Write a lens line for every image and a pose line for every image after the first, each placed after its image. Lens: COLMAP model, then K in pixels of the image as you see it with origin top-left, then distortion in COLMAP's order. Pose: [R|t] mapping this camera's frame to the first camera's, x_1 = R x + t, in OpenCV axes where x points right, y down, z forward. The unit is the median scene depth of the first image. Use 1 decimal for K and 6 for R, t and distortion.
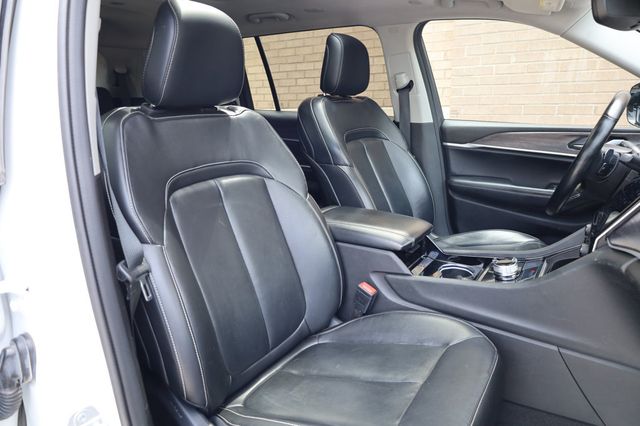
lens RADIAL K [[436.8, 0, 320.0], [0, 436.8, 213.0], [0, 0, 1]] dist [-0.006645, -0.001561]
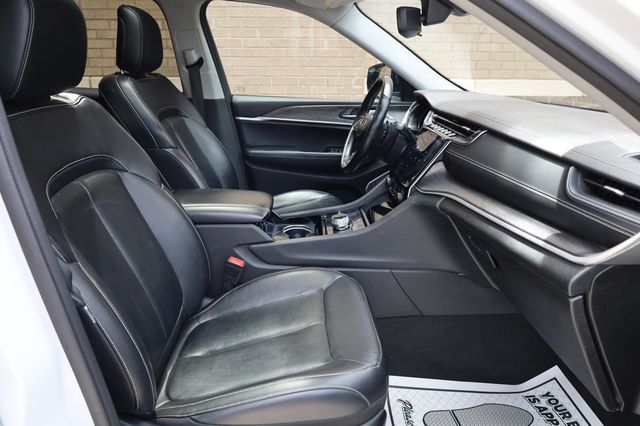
lens RADIAL K [[436.8, 0, 320.0], [0, 436.8, 213.0], [0, 0, 1]] dist [-0.006645, -0.001561]
pose [[0.816598, -0.166903, 0.552550, -0.216406], [0.123535, 0.985636, 0.115151, -0.032697], [-0.563832, -0.025773, 0.825487, -0.007811]]
